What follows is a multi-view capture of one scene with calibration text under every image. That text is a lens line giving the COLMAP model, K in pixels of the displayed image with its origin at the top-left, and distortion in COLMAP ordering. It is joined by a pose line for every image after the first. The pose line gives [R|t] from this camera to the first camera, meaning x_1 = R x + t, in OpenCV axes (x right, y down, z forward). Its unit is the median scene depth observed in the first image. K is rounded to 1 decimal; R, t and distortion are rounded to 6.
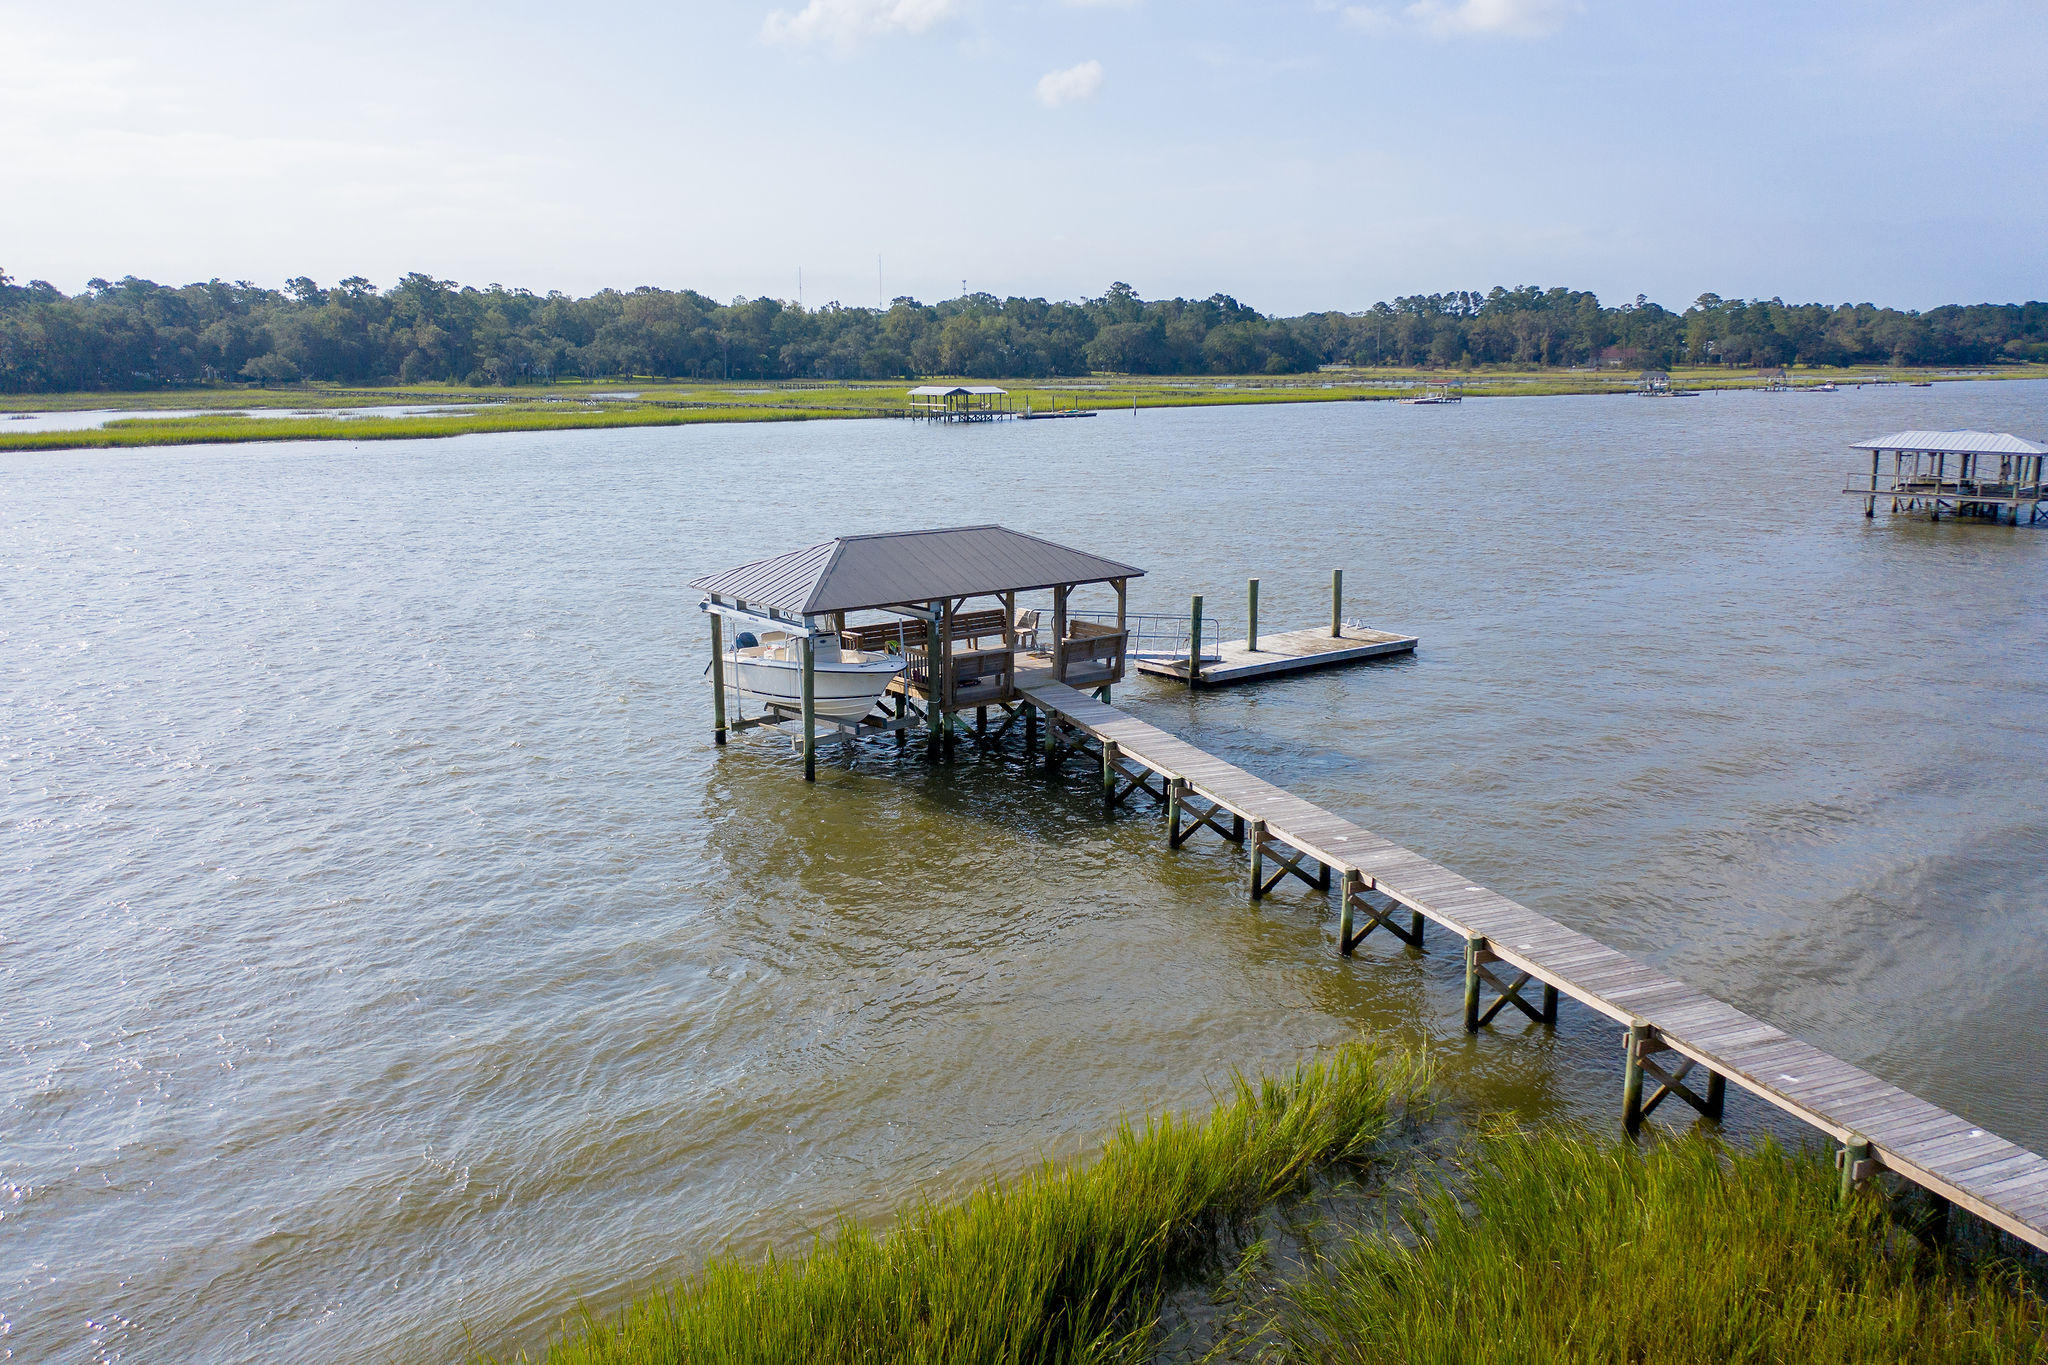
lens RADIAL K [[1613.5, 0, 1019.5], [0, 1613.5, 690.7], [0, 0, 1]] dist [-0.009623, 0.001429]
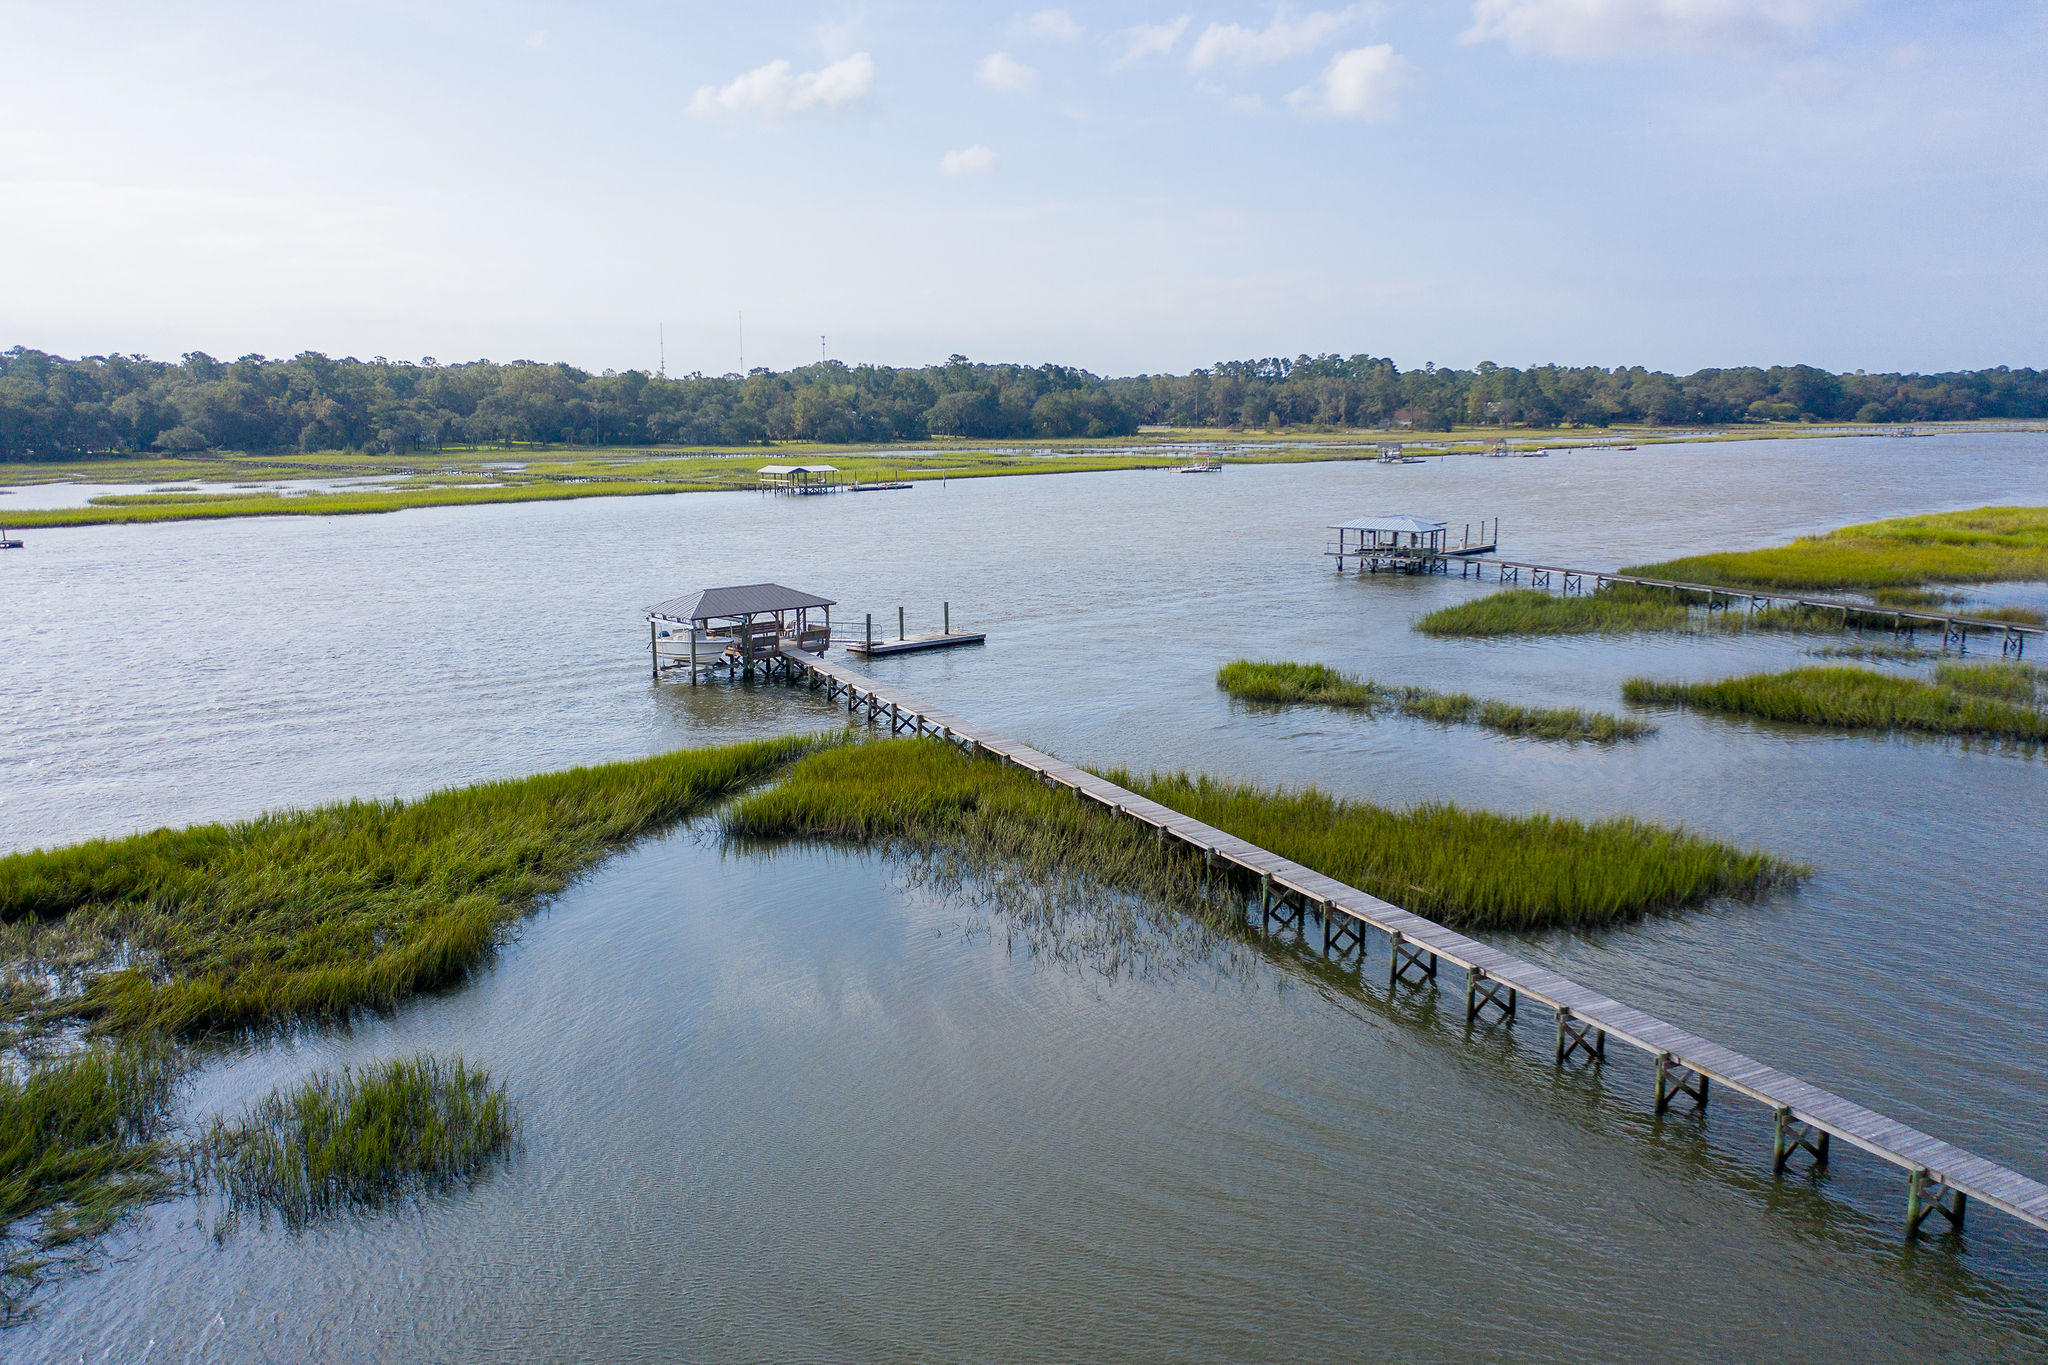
lens RADIAL K [[1613.5, 0, 1019.5], [0, 1613.5, 690.7], [0, 0, 1]] dist [-0.009623, 0.001429]
pose [[0.996545, -0.015385, 0.081623, 0.012924], [0.017713, 0.999454, -0.027875, 0.010803], [-0.081150, 0.029225, 0.996273, -0.117589]]
